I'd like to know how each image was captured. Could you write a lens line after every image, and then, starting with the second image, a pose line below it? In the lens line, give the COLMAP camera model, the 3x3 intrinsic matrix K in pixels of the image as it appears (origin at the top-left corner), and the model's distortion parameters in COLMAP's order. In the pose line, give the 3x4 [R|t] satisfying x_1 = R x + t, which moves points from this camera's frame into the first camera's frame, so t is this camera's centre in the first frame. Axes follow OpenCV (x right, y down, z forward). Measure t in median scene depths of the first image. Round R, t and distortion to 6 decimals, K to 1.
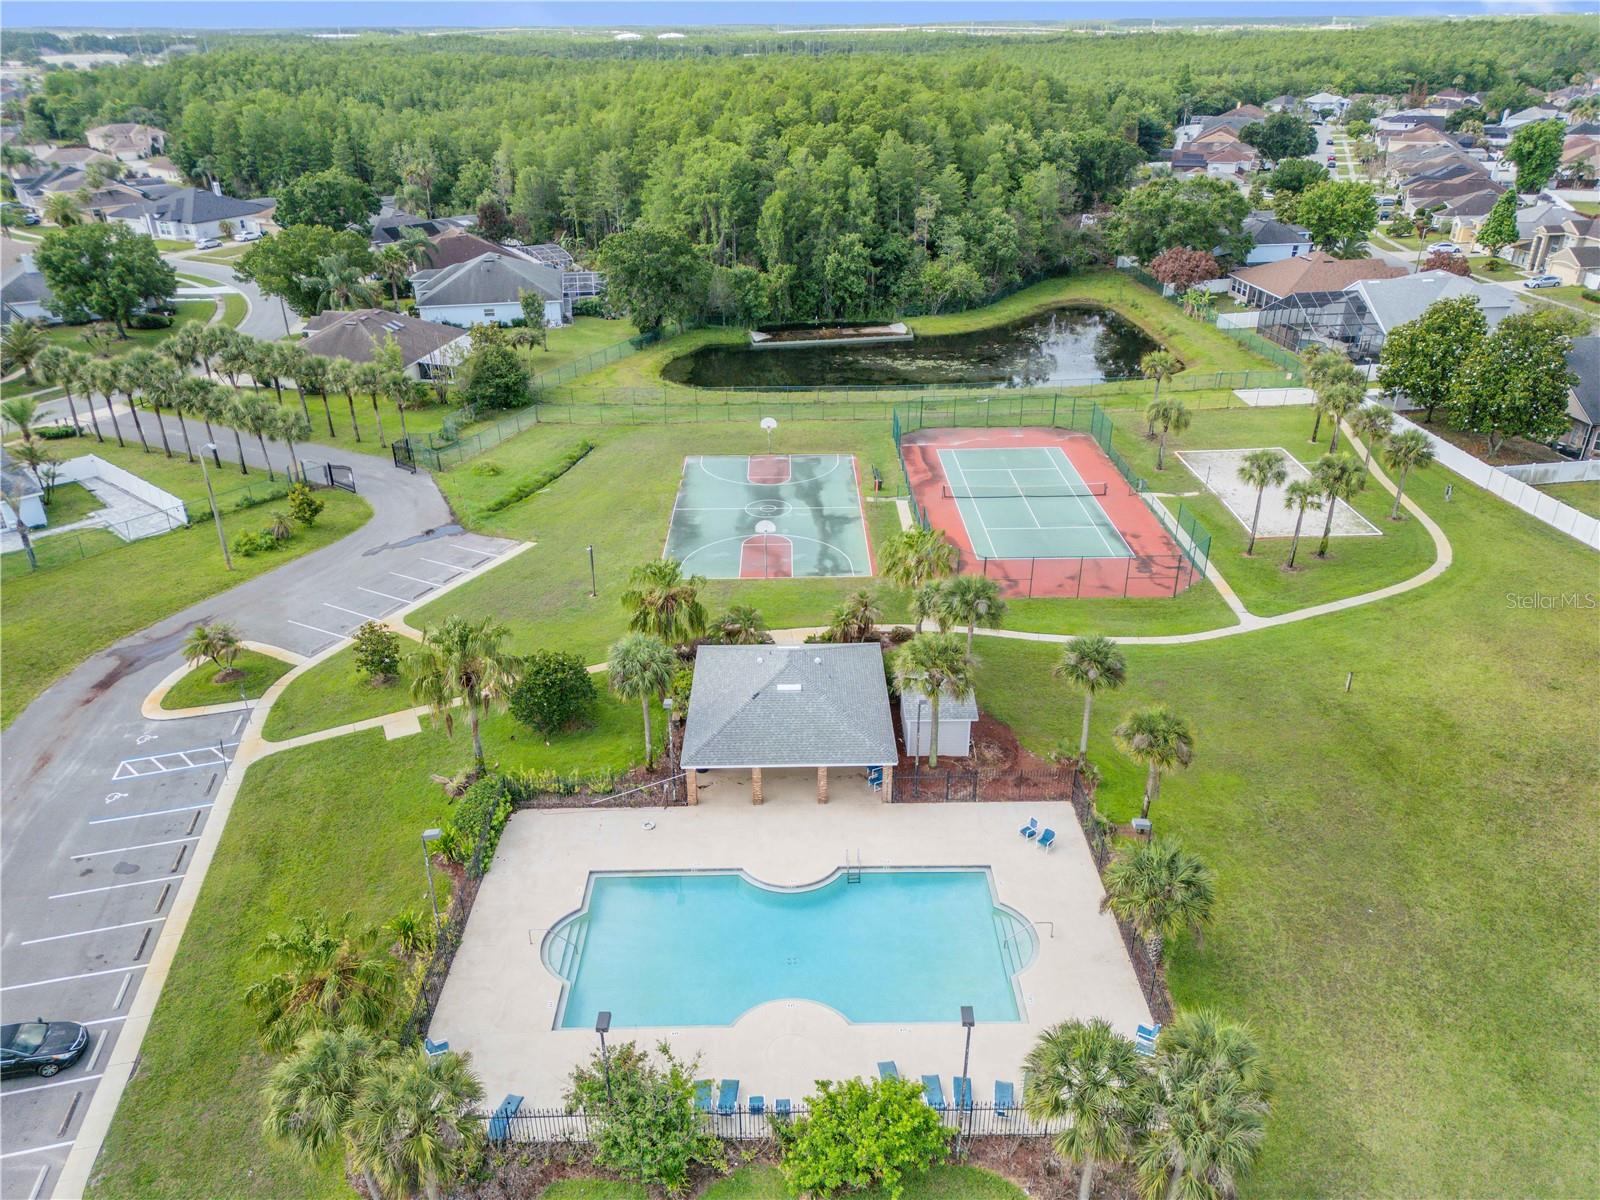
lens RADIAL K [[1122.0, 0, 800.0], [0, 1122.0, 600.0], [0, 0, 1]] dist [0.087301, -0.086901]
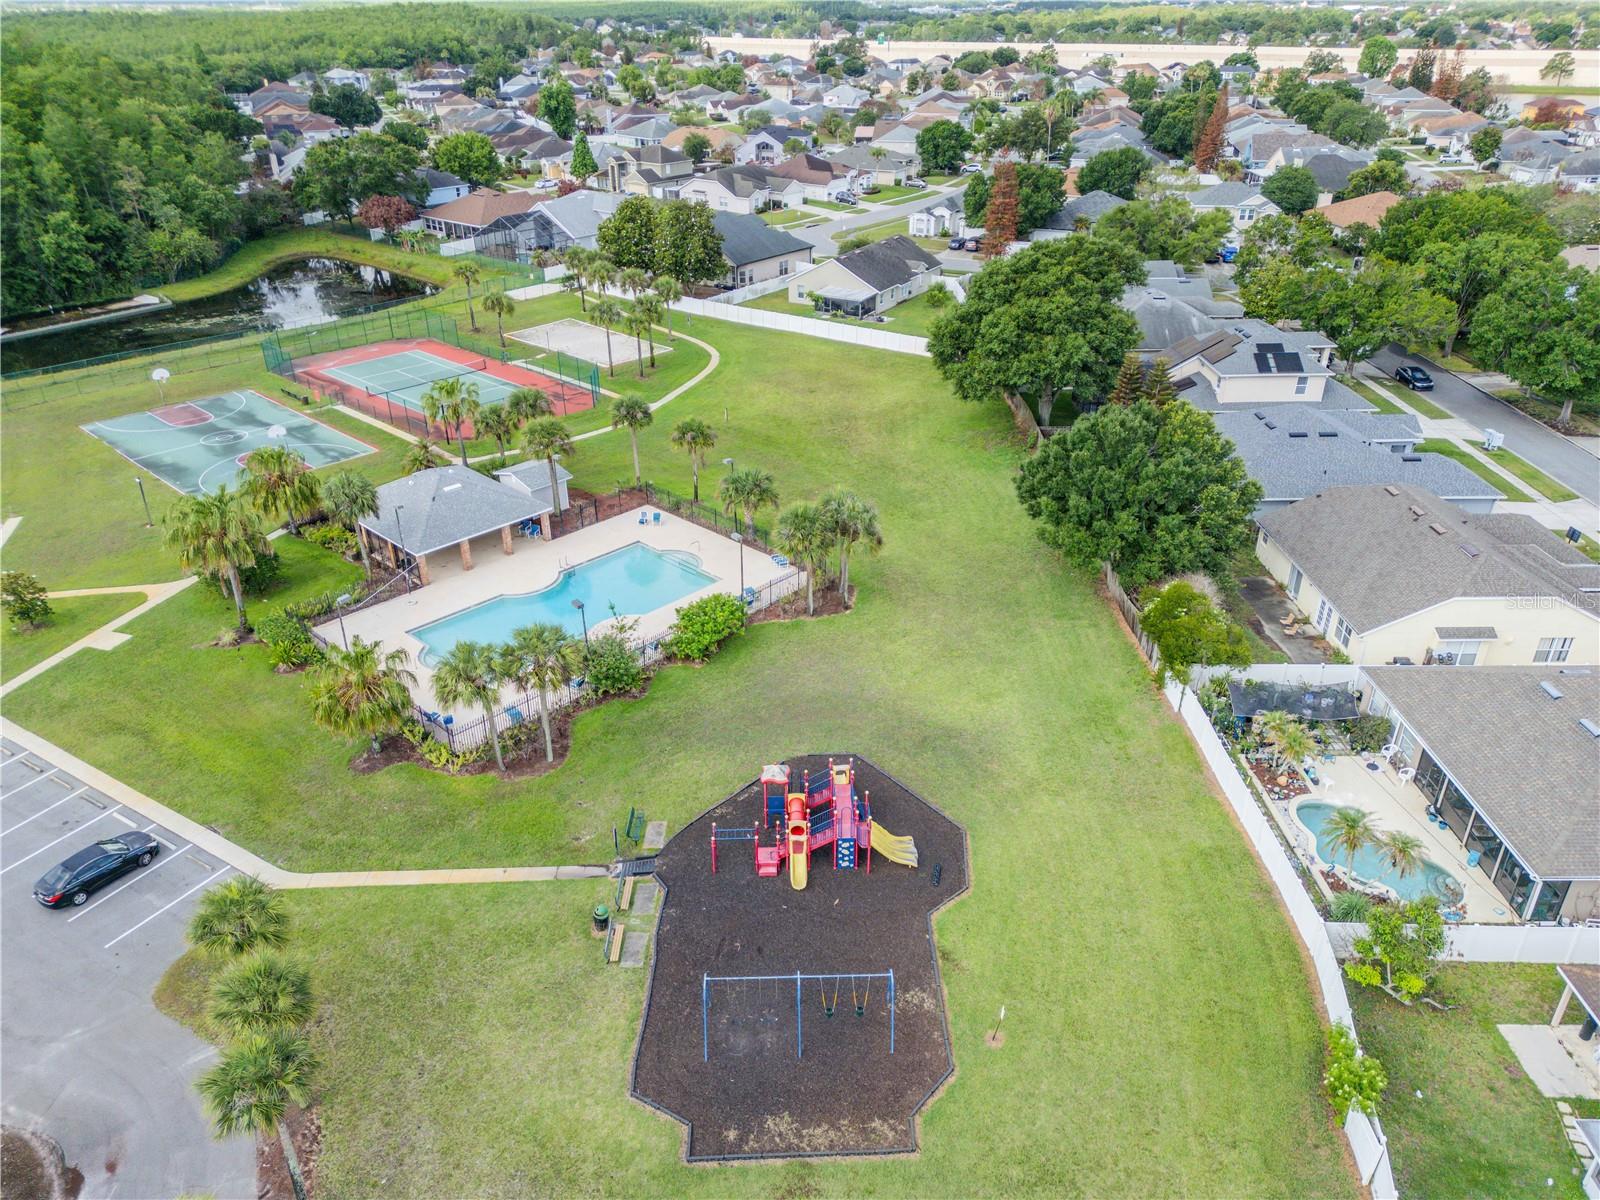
lens RADIAL K [[1122.0, 0, 800.0], [0, 1122.0, 600.0], [0, 0, 1]] dist [0.087301, -0.086901]
pose [[0.699244, -0.332527, 0.632838, -0.237901], [0.324286, 0.936456, 0.133749, 0.060335], [-0.637100, 0.111698, 0.762645, -0.114079]]
